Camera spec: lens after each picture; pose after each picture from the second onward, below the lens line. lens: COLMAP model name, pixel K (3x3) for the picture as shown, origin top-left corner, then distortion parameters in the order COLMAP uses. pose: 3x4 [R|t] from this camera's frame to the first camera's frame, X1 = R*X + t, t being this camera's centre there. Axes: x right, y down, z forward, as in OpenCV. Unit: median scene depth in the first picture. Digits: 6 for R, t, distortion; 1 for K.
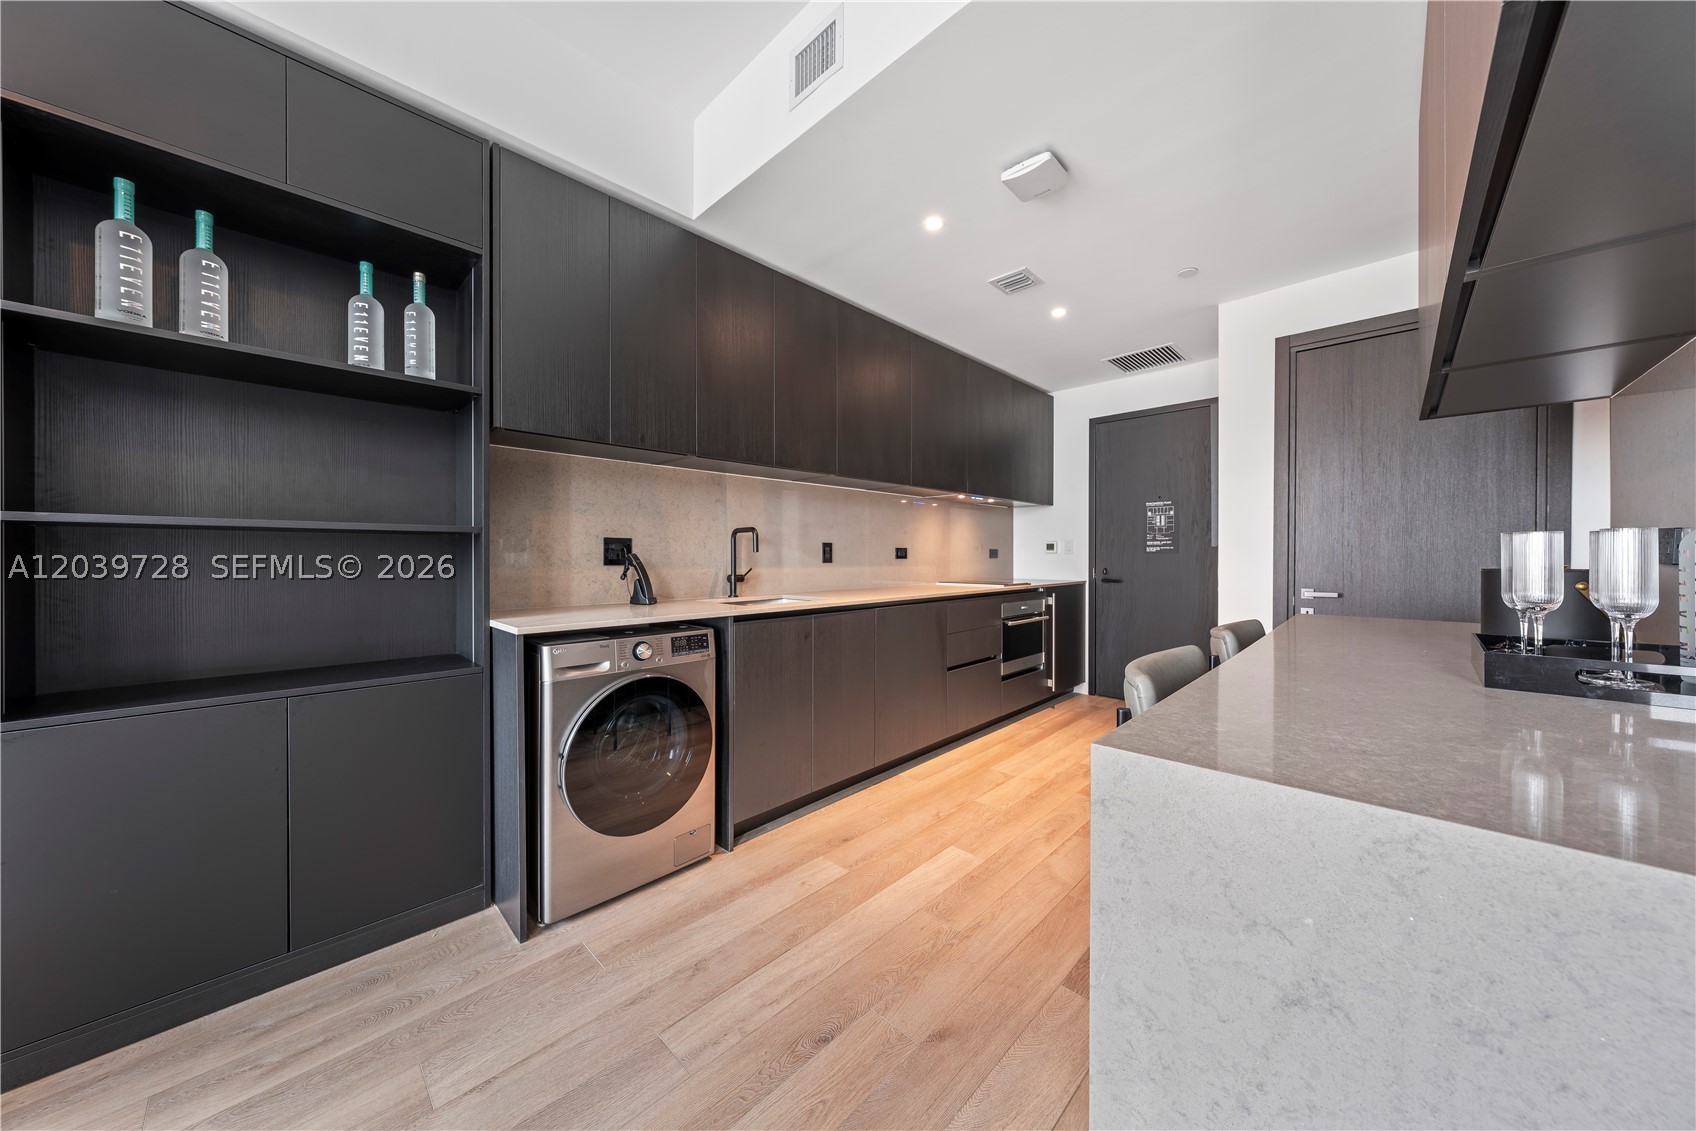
lens RADIAL K [[567.2, 0, 843.5], [0, 567.2, 558.4], [0, 0, 1]] dist [-0.001990, -0.000099]
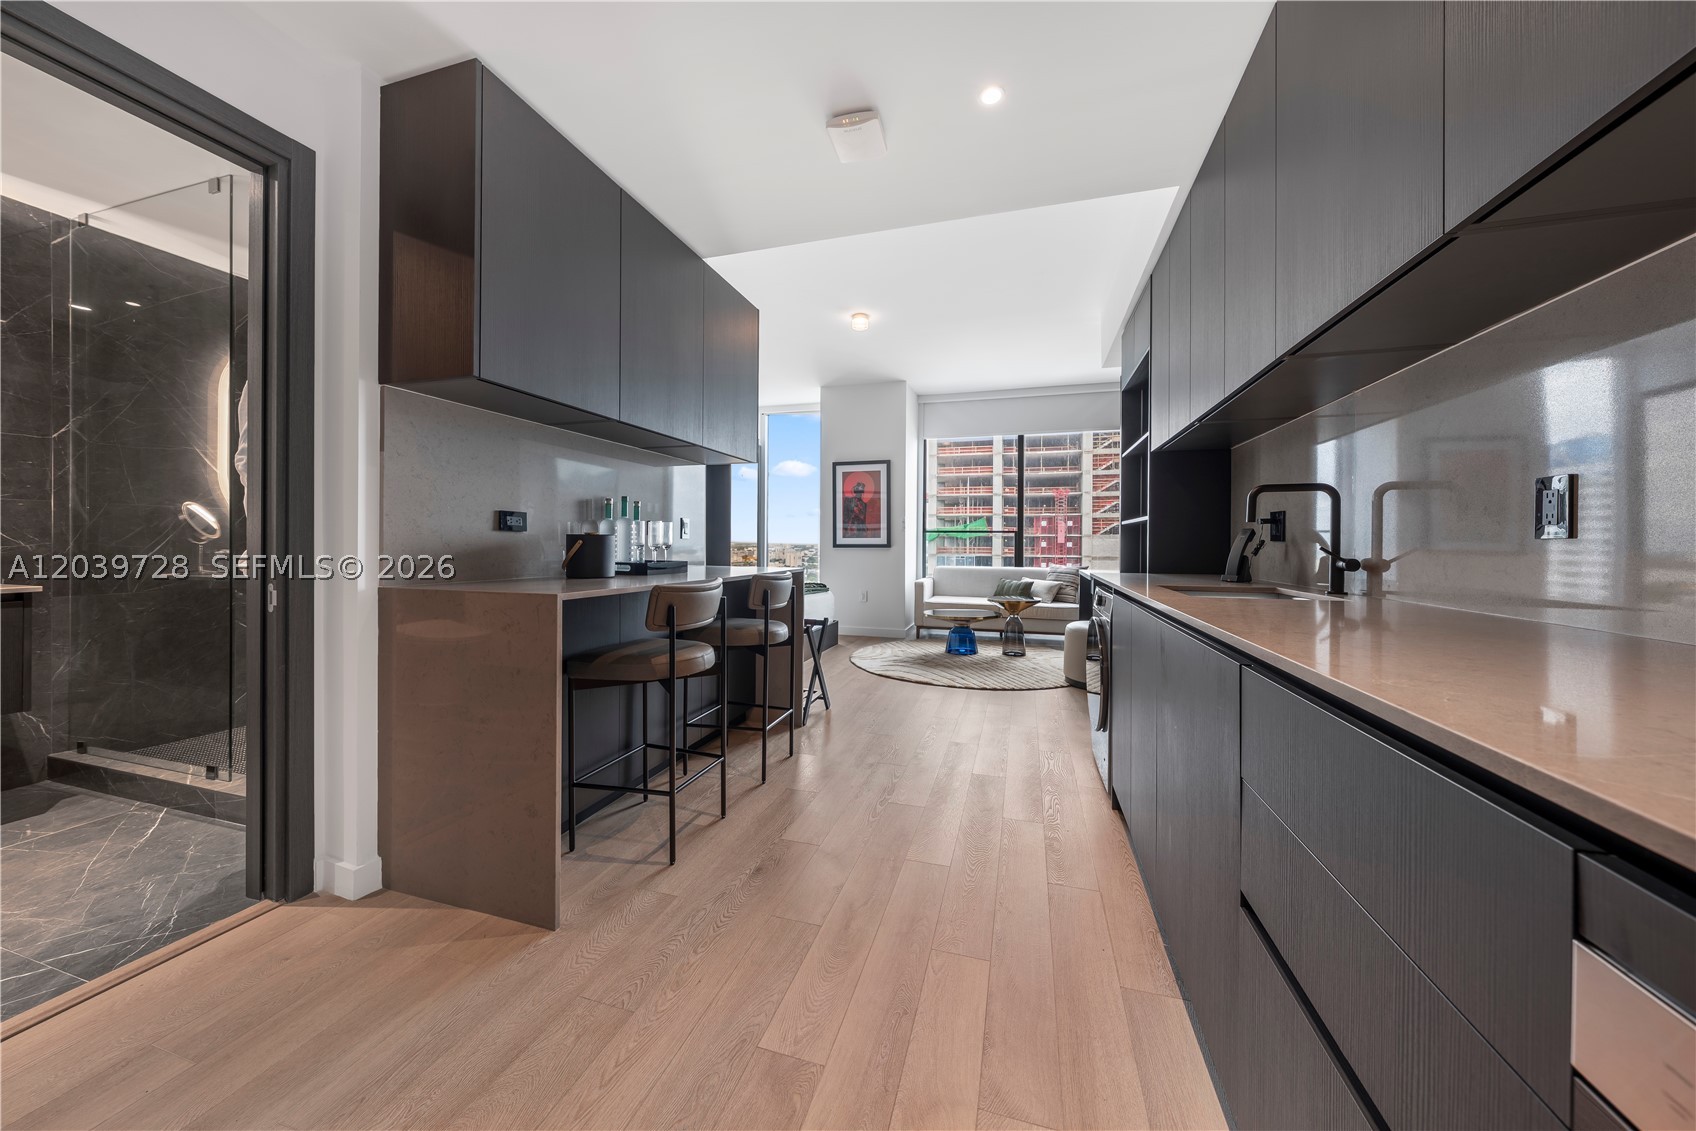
lens RADIAL K [[579.4, 0, 848.5], [0, 579.4, 544.6], [0, 0, 1]] dist [-0.000539, -0.000006]
pose [[-0.886688, -0.005153, -0.462340, 0.555867], [-0.009679, 0.999926, 0.007418, 0.014837], [0.462267, 0.011052, -0.886672, 1.292889]]
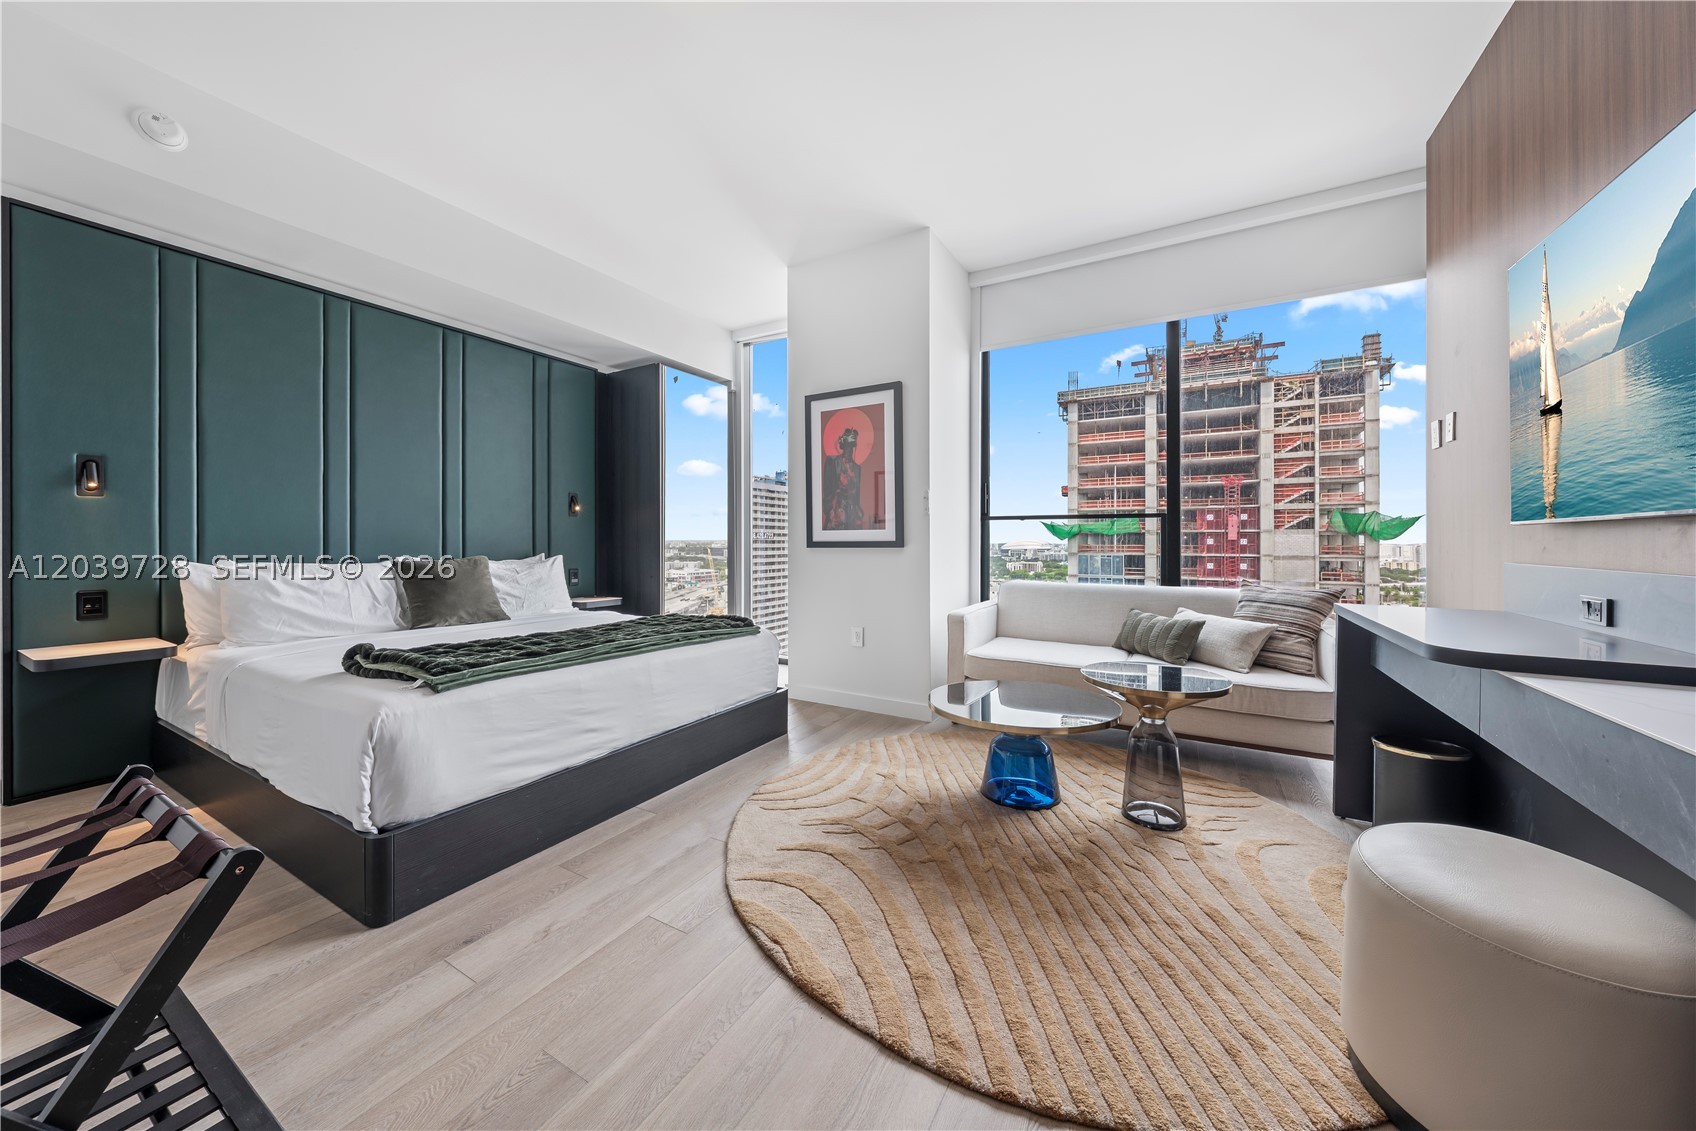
lens RADIAL K [[581.9, 0, 850.5], [0, 581.9, 539.8], [0, 0, 1]] dist [-0.003371, -0.000047]
pose [[-0.968182, -0.002879, -0.250229, -0.232256], [-0.003910, 0.999986, 0.003623, 0.022039], [0.250215, 0.004486, -0.968180, 0.497218]]
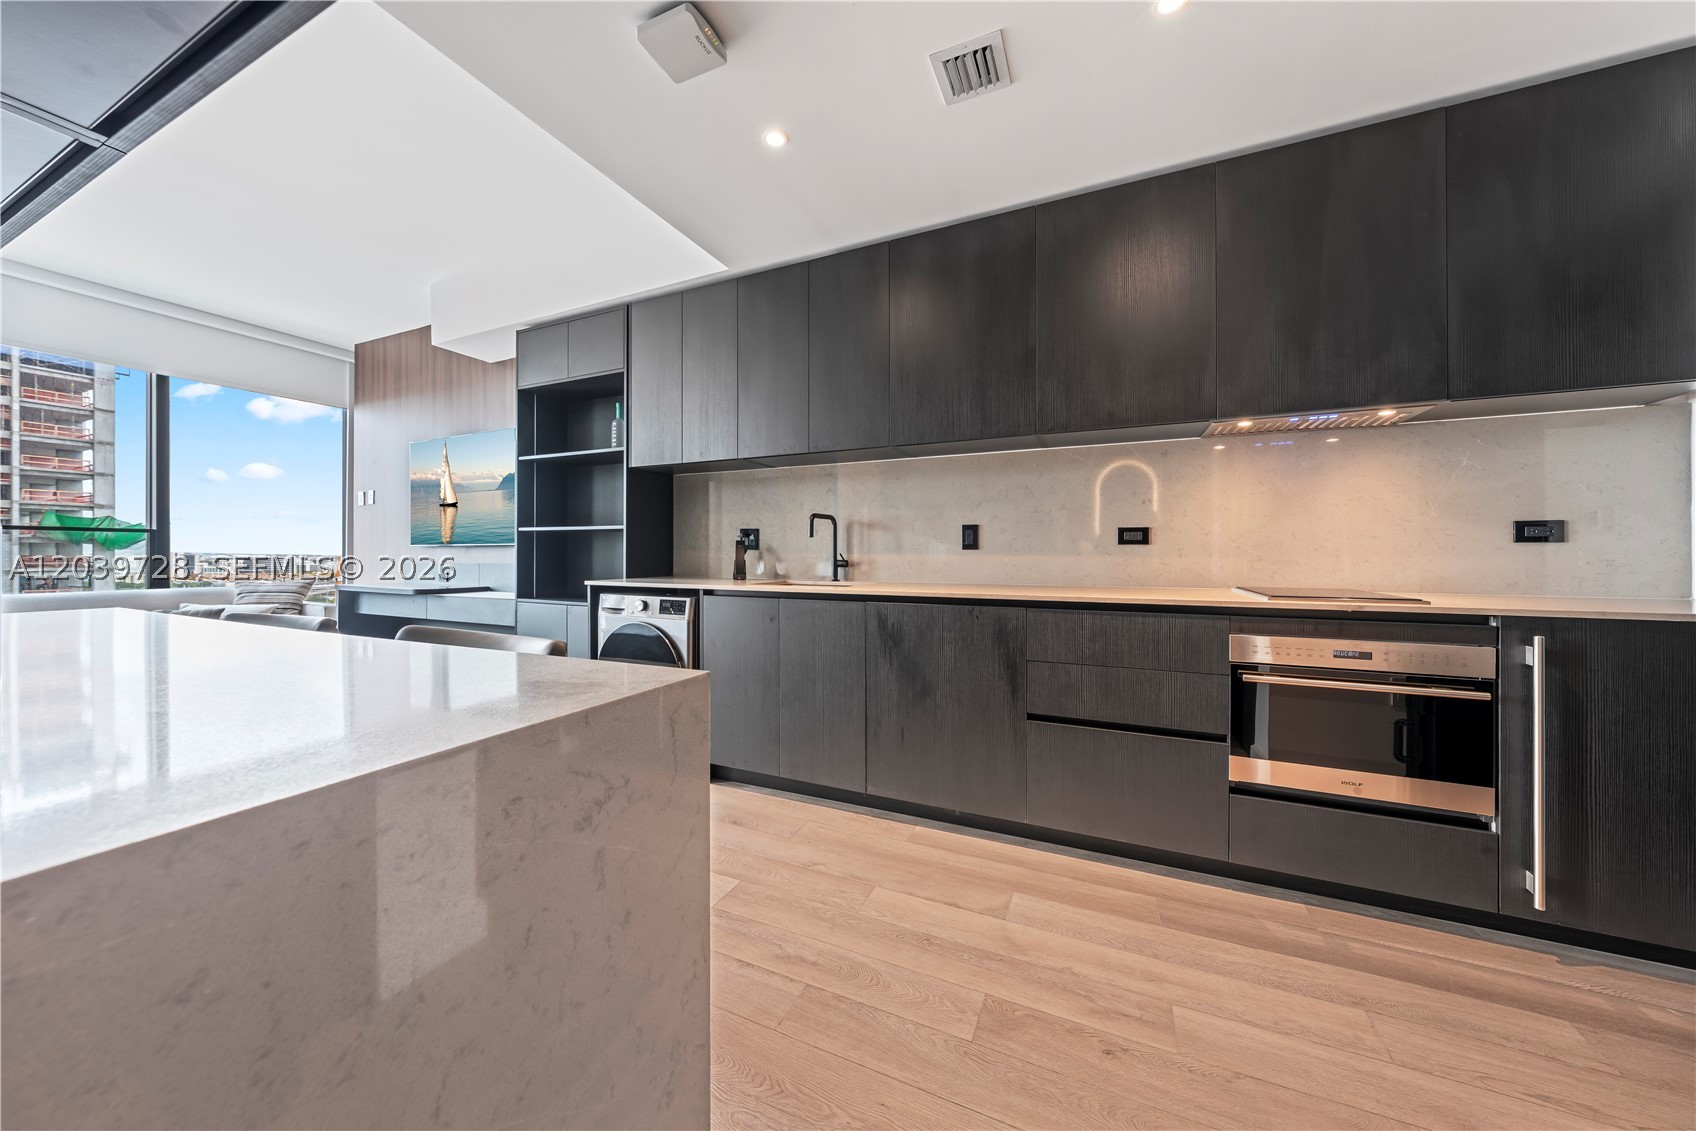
lens RADIAL K [[572.3, 0, 846.7], [0, 572.3, 552.8], [0, 0, 1]] dist [-0.001262, 0.000046]
pose [[0.338336, 0.000126, -0.941025, 0.791181], [-0.006904, 0.999973, -0.002348, 0.018079], [0.941000, 0.007292, 0.338328, 0.654427]]
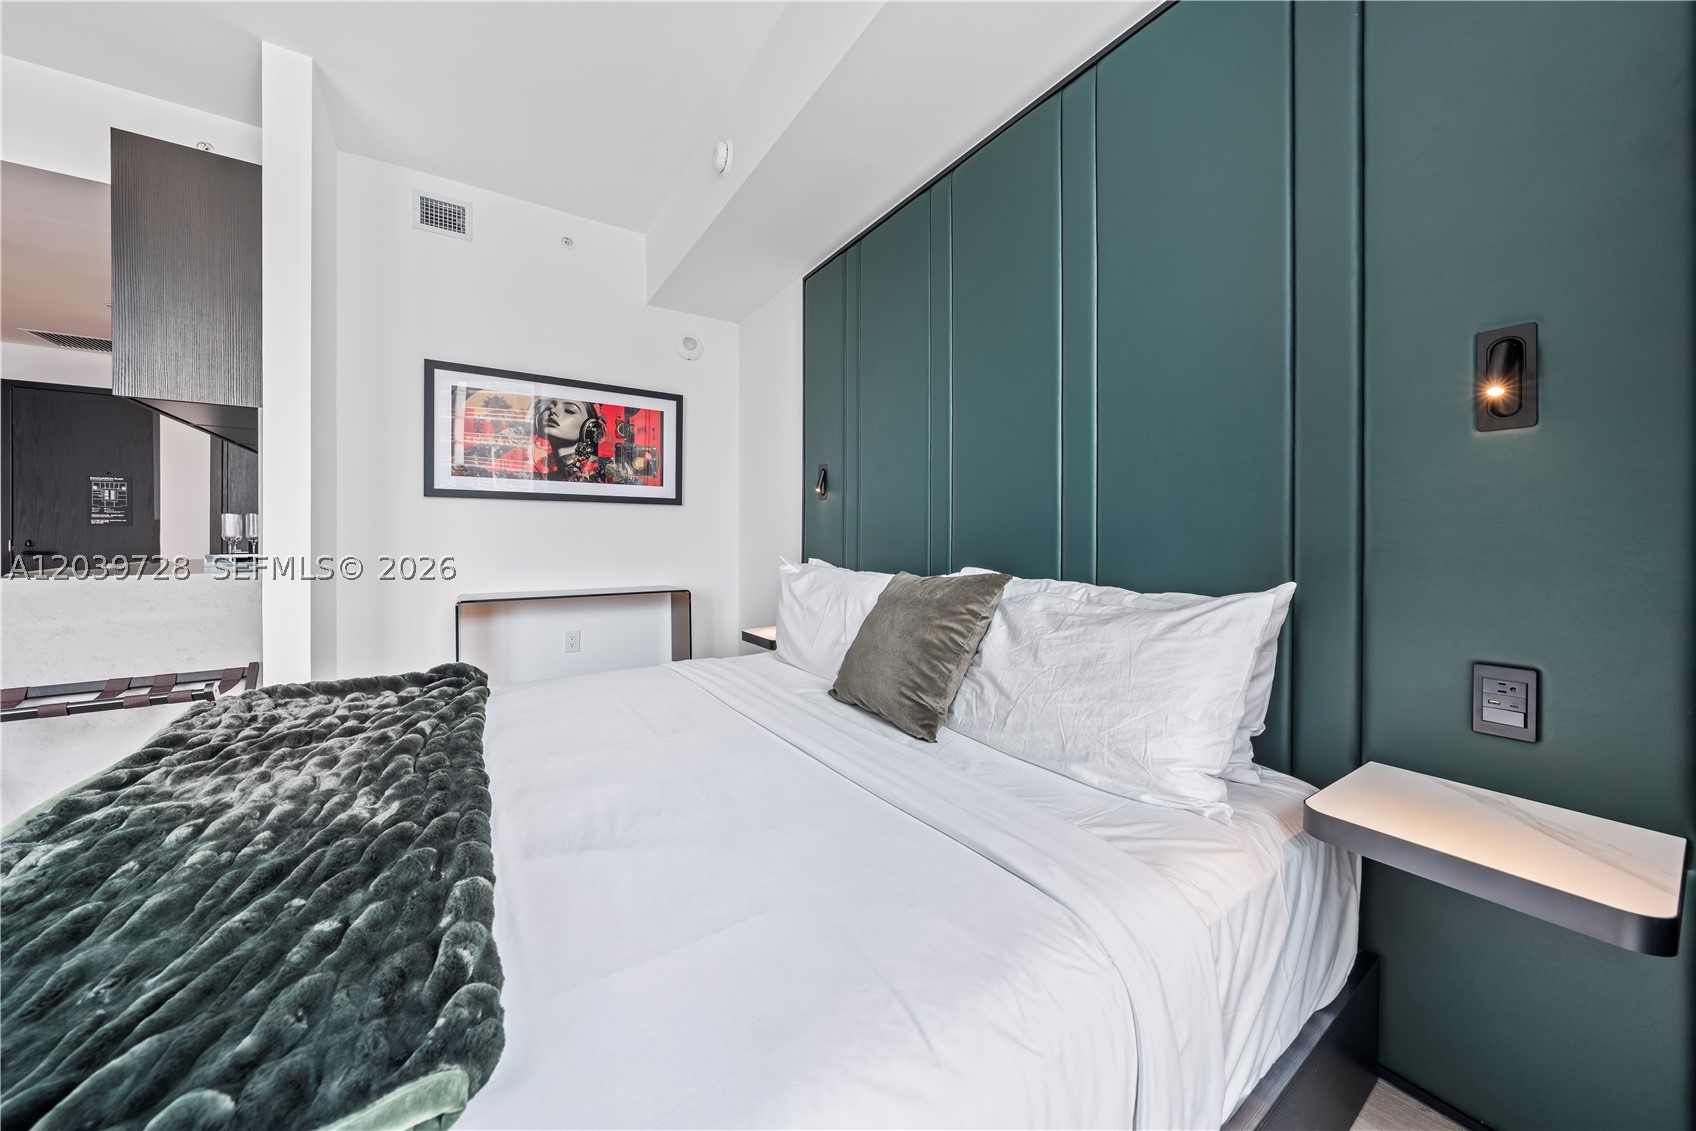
lens RADIAL K [[581.9, 0, 850.5], [0, 581.9, 539.8], [0, 0, 1]] dist [-0.003371, -0.000047]
pose [[0.202959, -0.004312, 0.979178, -0.323518], [0.004695, 0.999983, 0.003431, 0.029632], [-0.979176, 0.003901, 0.202976, -0.844032]]
